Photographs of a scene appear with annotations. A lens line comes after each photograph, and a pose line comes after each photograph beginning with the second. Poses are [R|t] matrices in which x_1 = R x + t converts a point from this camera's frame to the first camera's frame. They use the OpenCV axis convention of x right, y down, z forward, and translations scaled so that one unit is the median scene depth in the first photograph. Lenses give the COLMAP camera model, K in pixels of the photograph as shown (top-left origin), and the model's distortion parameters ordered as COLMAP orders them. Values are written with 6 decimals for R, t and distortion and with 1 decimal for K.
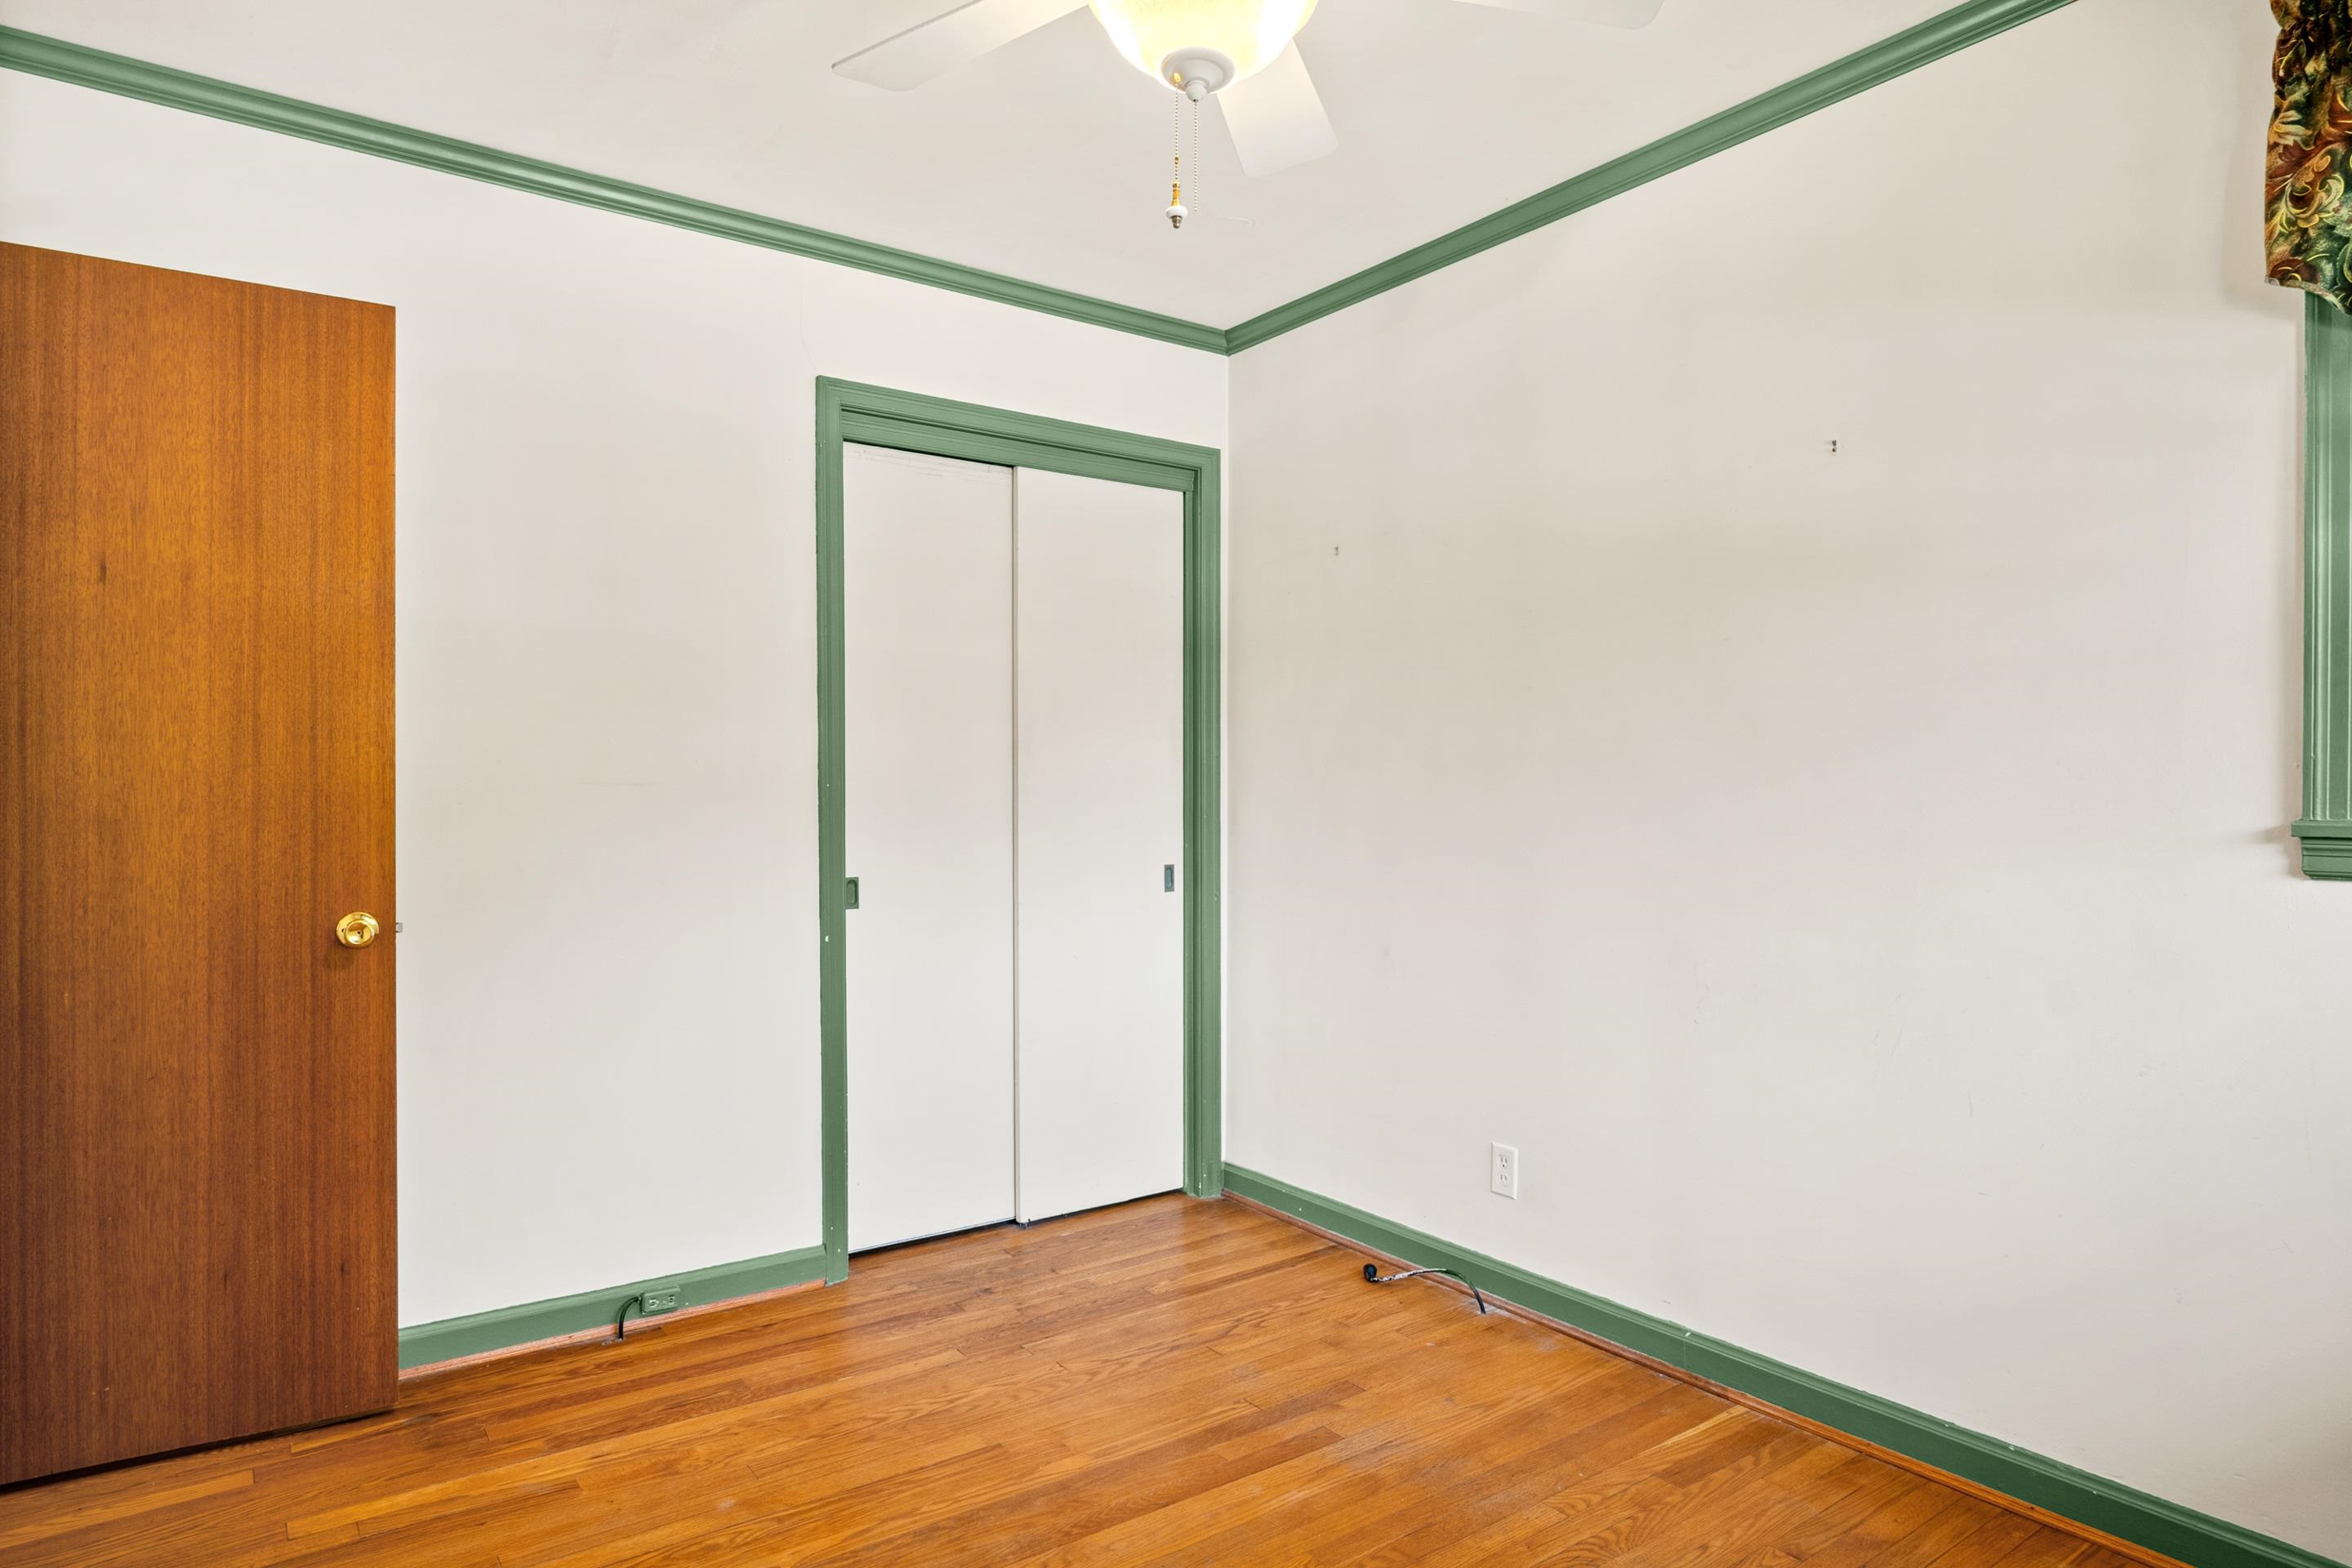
lens RADIAL K [[1345.4, 0, 1164.9], [0, 1345.4, 789.7], [0, 0, 1]] dist [-0.002224, -0.001329]
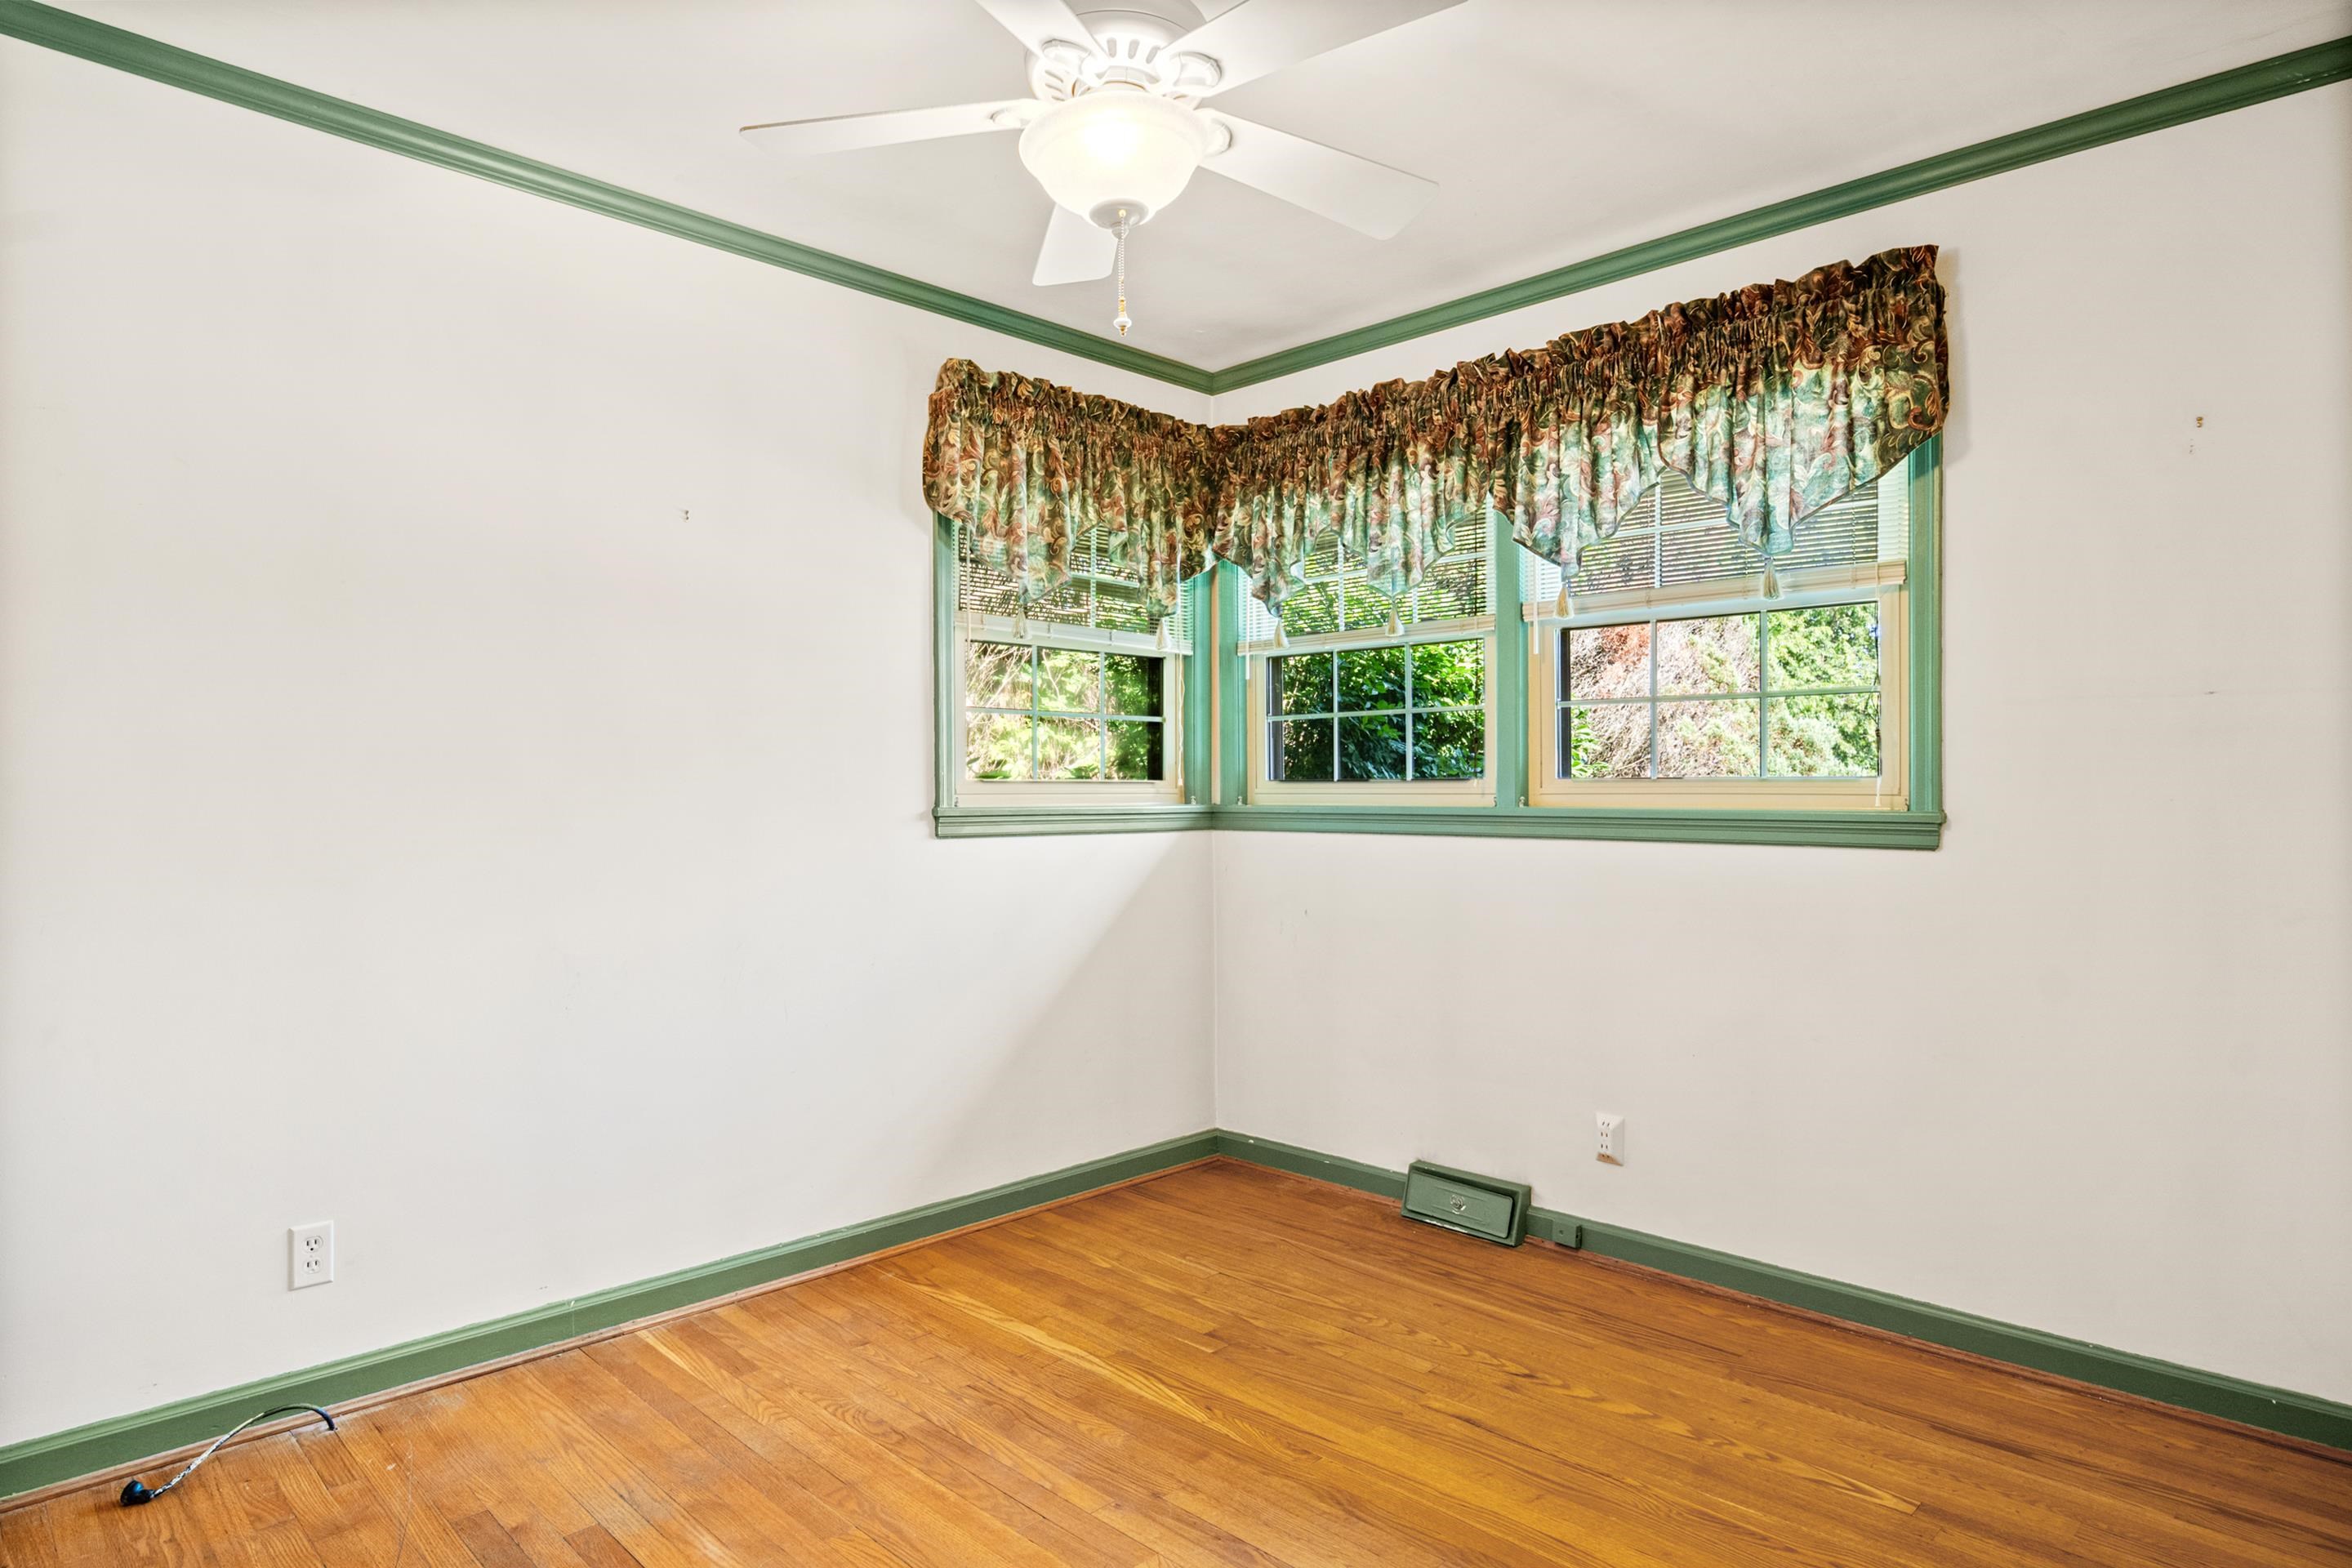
lens RADIAL K [[1345.4, 0, 1164.9], [0, 1345.4, 789.7], [0, 0, 1]] dist [-0.002224, -0.001329]
pose [[-0.161562, 0.000278, 0.986863, -0.787619], [0.001076, 0.999999, -0.000106, -0.000164], [-0.986862, 0.001045, -0.161562, 0.761634]]
